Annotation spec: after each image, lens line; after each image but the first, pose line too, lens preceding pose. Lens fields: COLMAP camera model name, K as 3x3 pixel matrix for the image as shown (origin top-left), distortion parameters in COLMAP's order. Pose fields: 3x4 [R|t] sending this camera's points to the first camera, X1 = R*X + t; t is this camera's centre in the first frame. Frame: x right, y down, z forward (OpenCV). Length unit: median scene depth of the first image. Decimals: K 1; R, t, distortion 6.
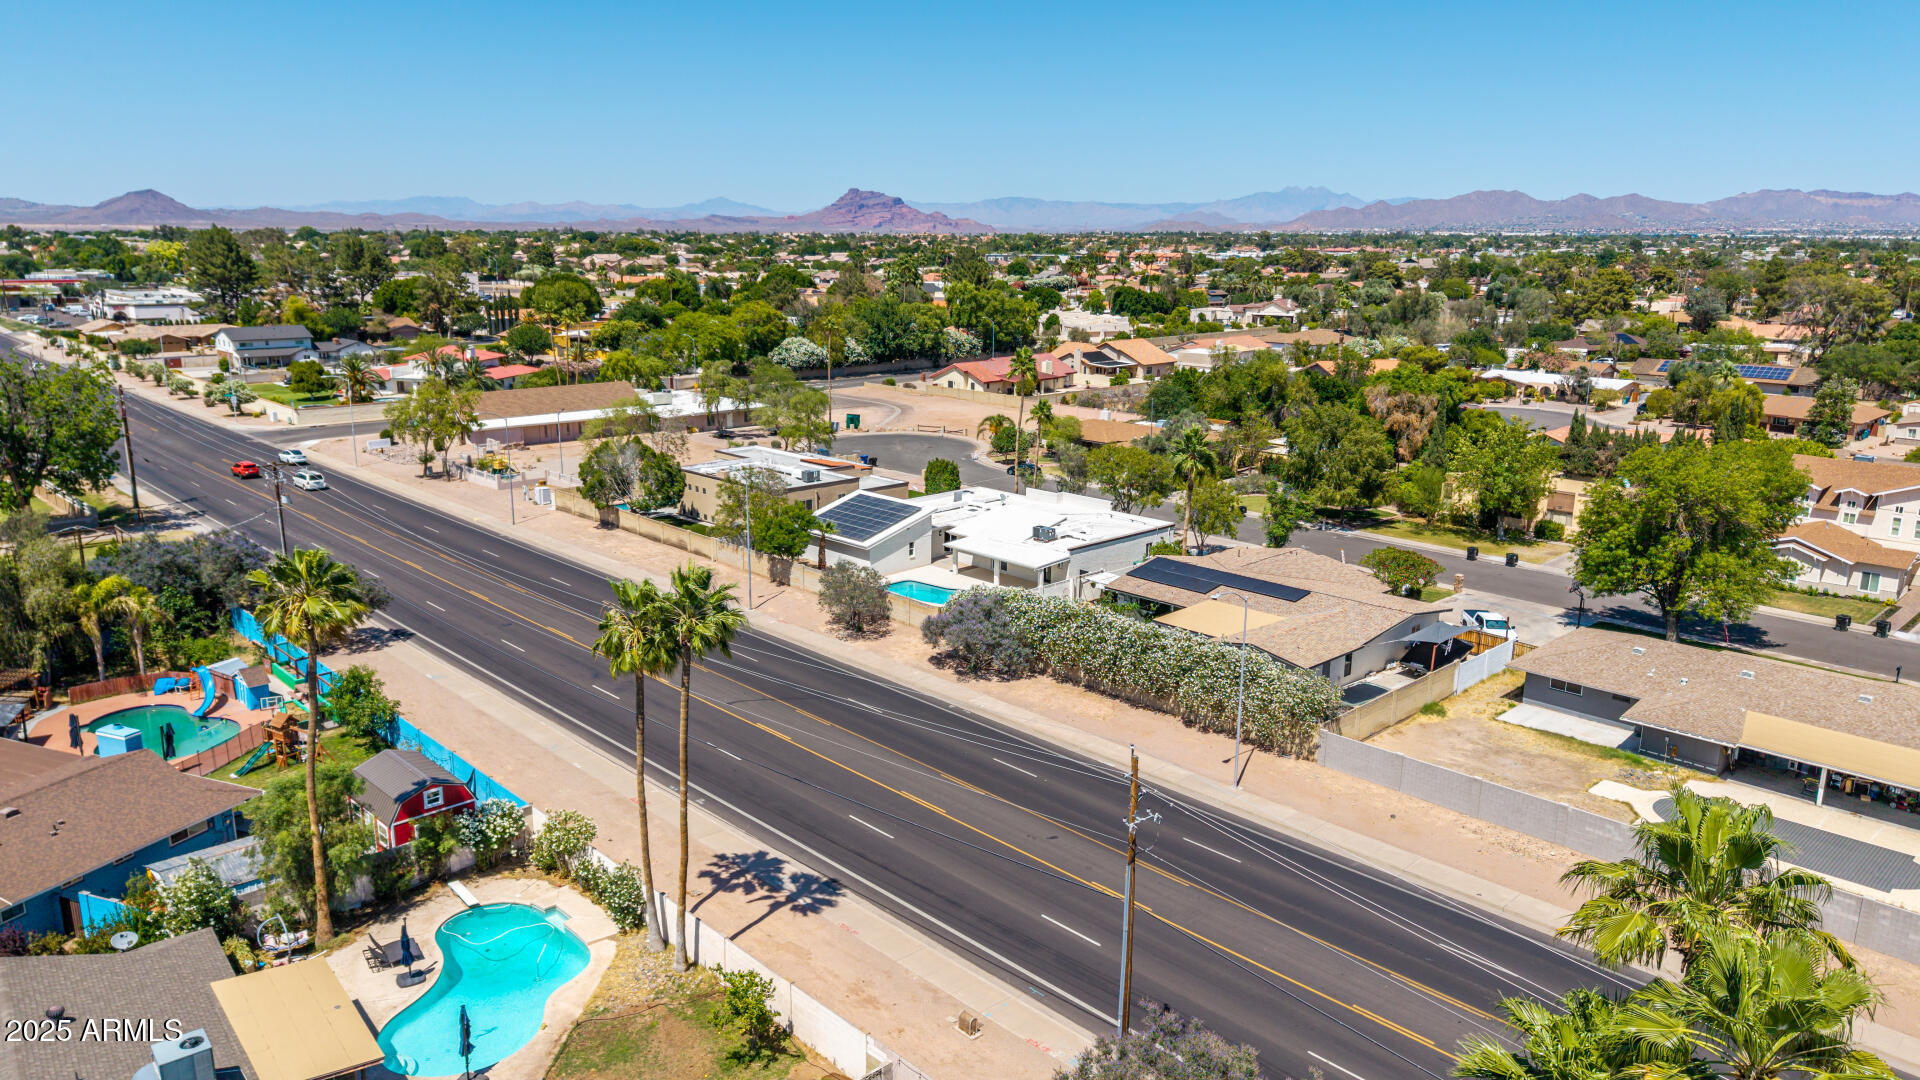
lens RADIAL K [[1282.9, 0, 968.7], [0, 1282.9, 579.9], [0, 0, 1]] dist [0.116696, -0.129796]
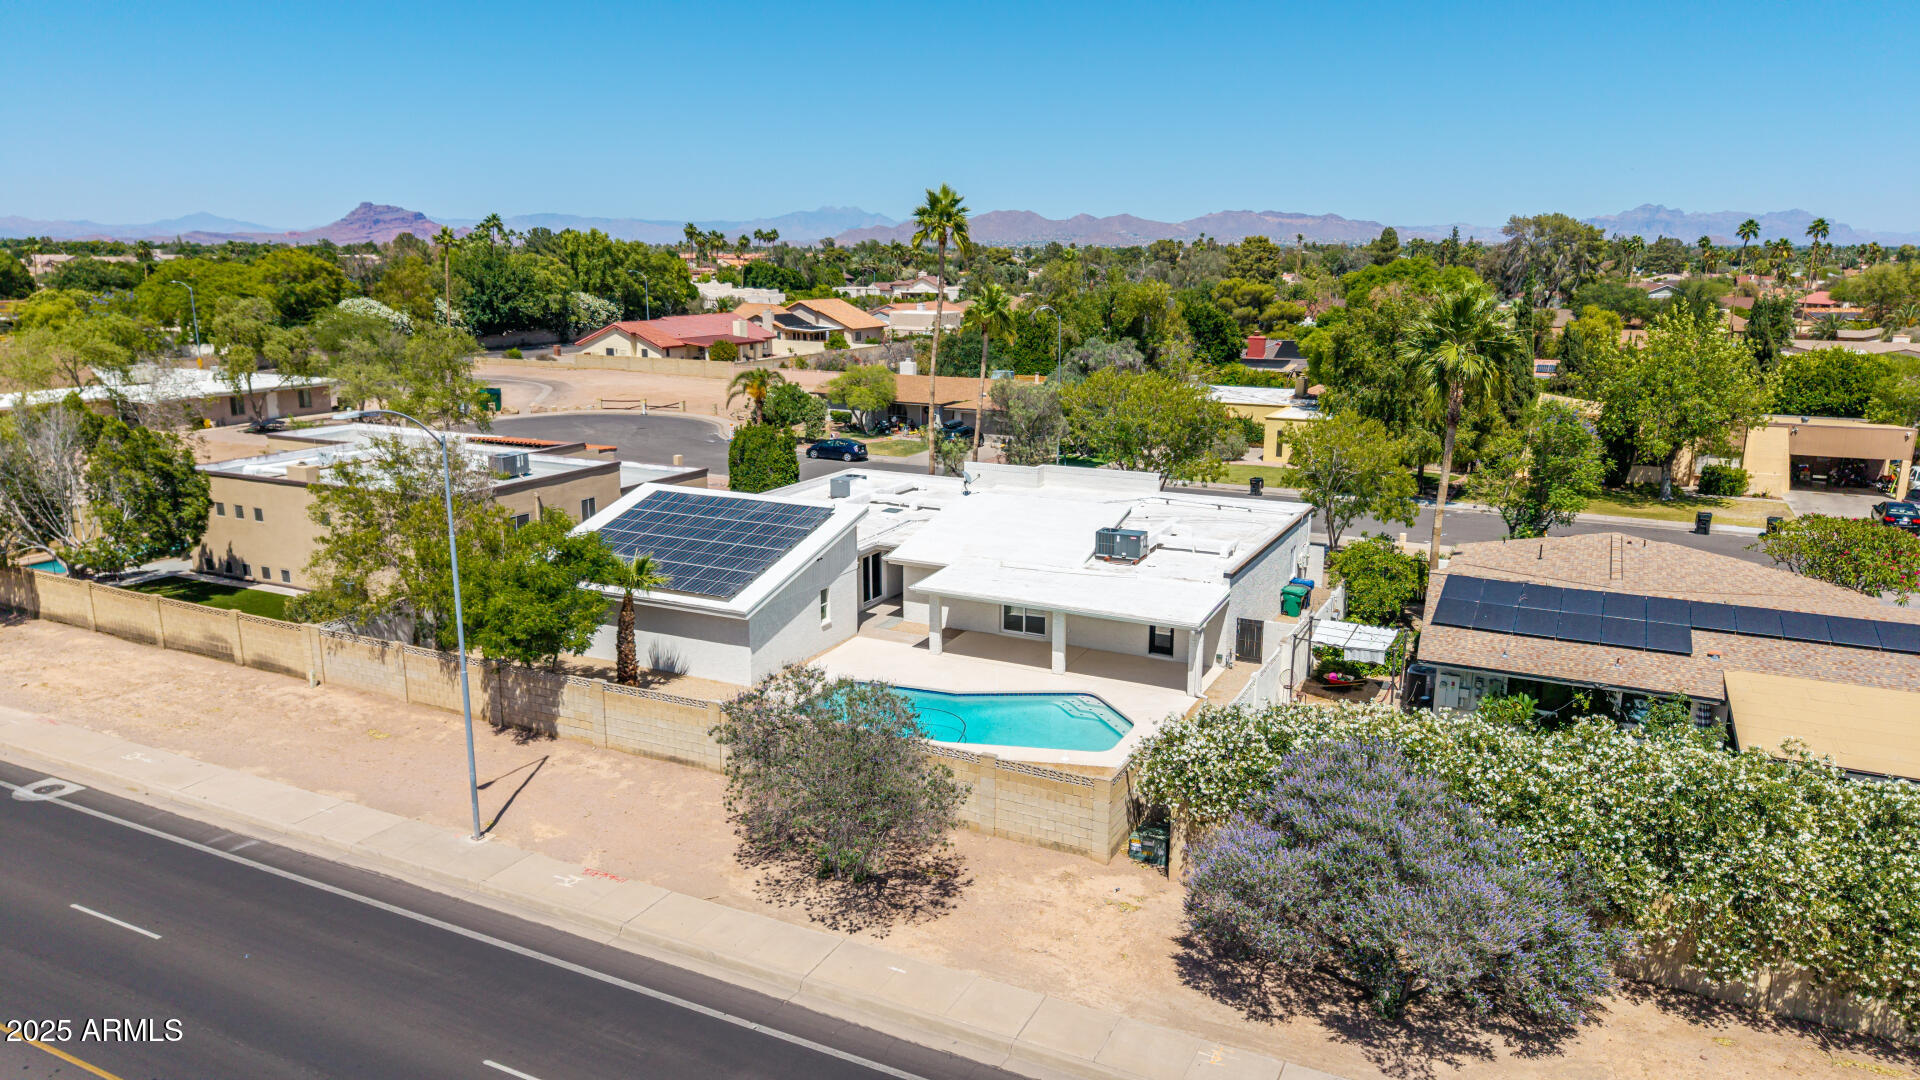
lens RADIAL K [[1288.3, 0, 960.0], [0, 1288.3, 540.0], [0, 0, 1]] dist [0.037154, -0.046741]
pose [[0.945024, -0.079804, 0.317114, -0.121649], [0.092506, 0.995394, -0.025179, -0.027473], [-0.313644, 0.053129, 0.948053, 0.512935]]
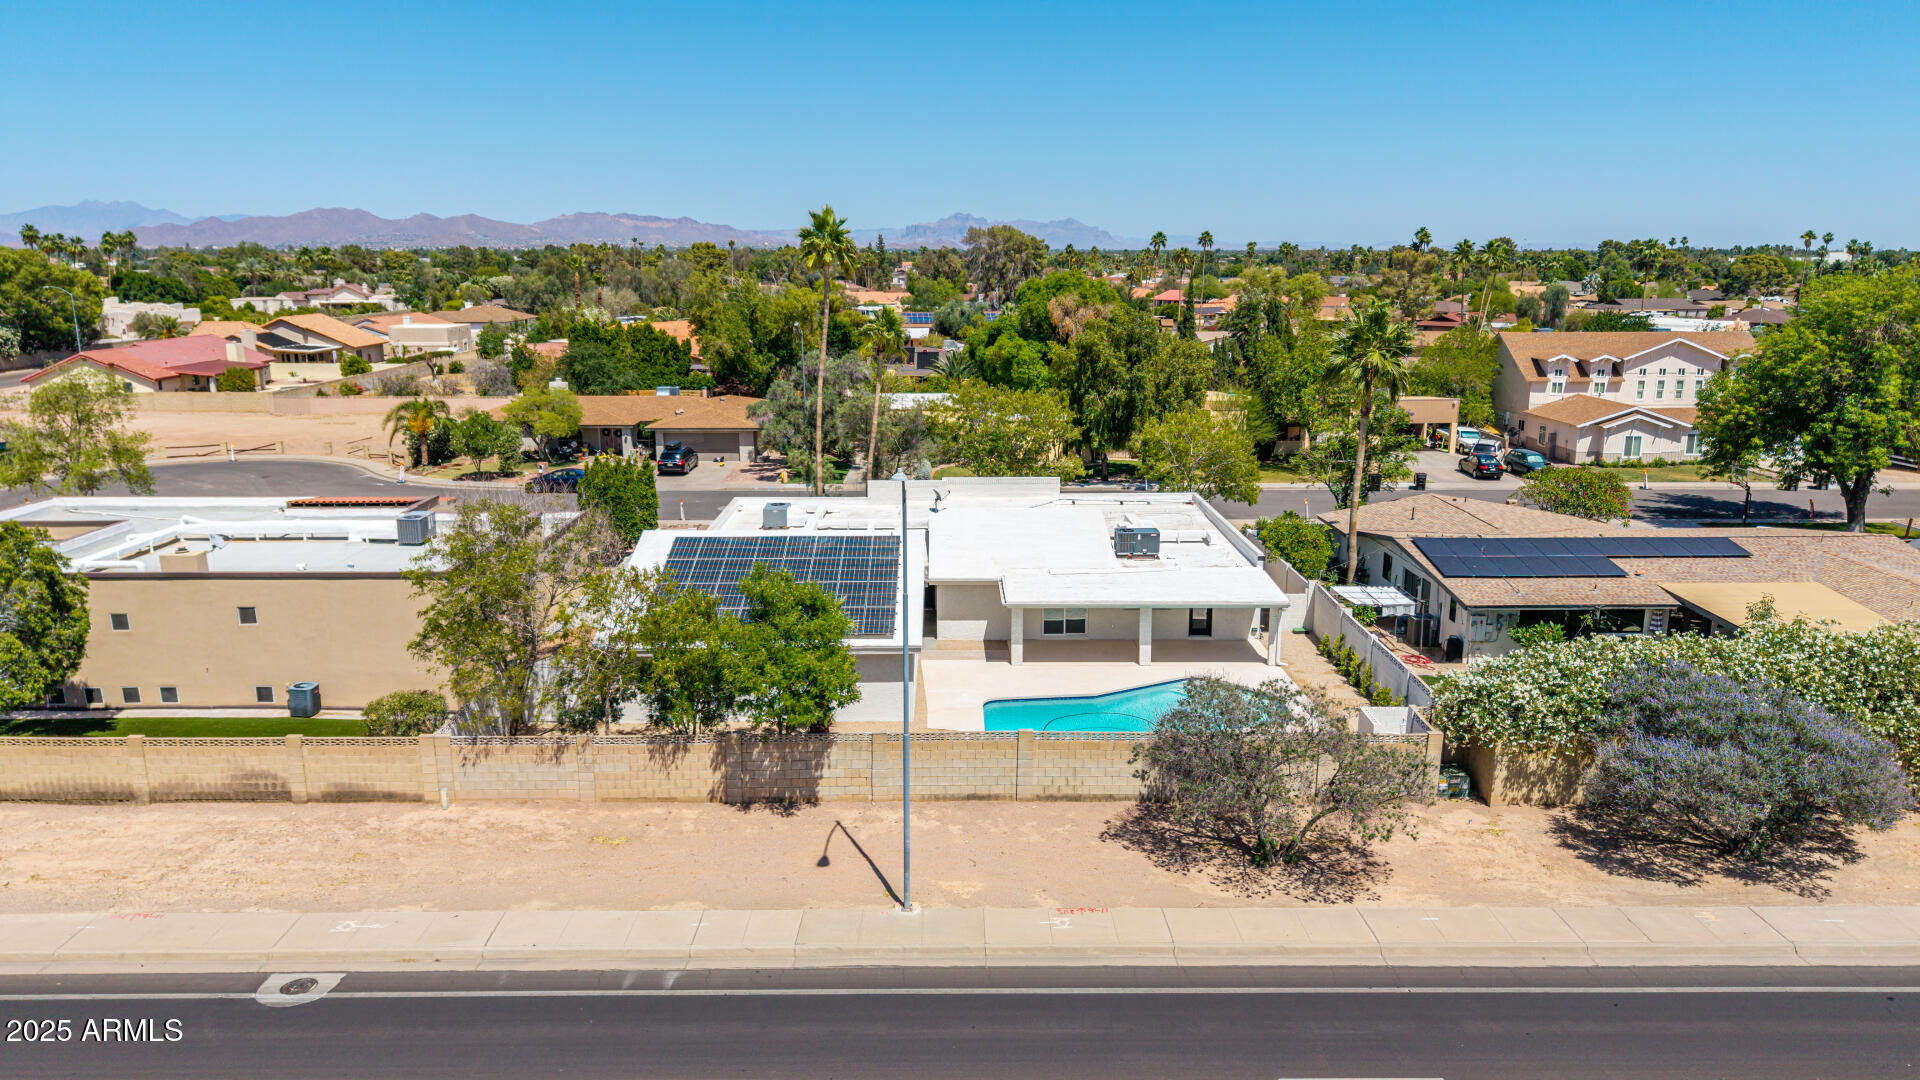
lens RADIAL K [[1288.3, 0, 960.0], [0, 1288.3, 540.0], [0, 0, 1]] dist [0.037154, -0.046741]
pose [[0.689397, -0.167784, 0.704684, -0.298053], [0.196122, 0.979705, 0.041399, -0.062206], [-0.697329, 0.109664, 0.708312, 0.606994]]
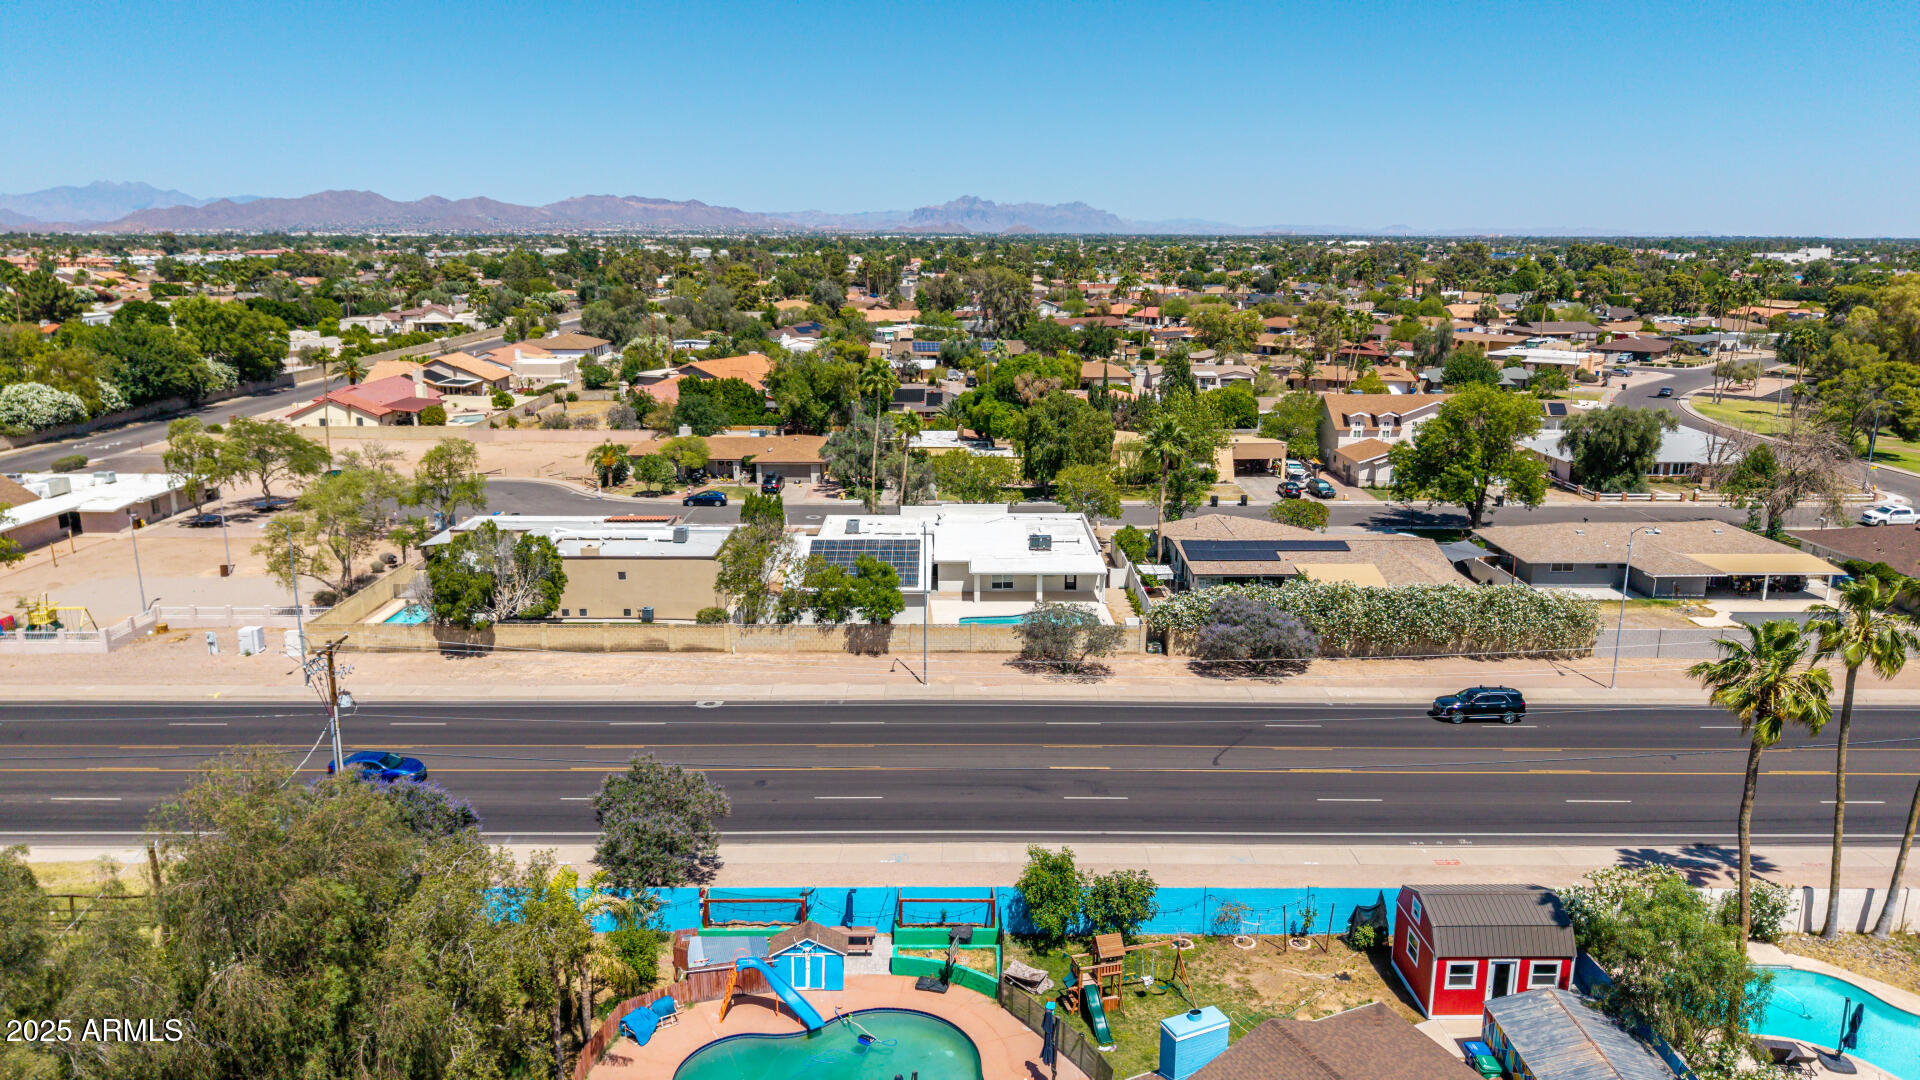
lens RADIAL K [[1288.3, 0, 960.0], [0, 1288.3, 540.0], [0, 0, 1]] dist [0.037154, -0.046741]
pose [[0.693657, -0.174656, 0.698810, -0.582879], [0.192855, 0.979771, 0.053445, -0.088926], [-0.694008, 0.097697, 0.713308, 0.302191]]
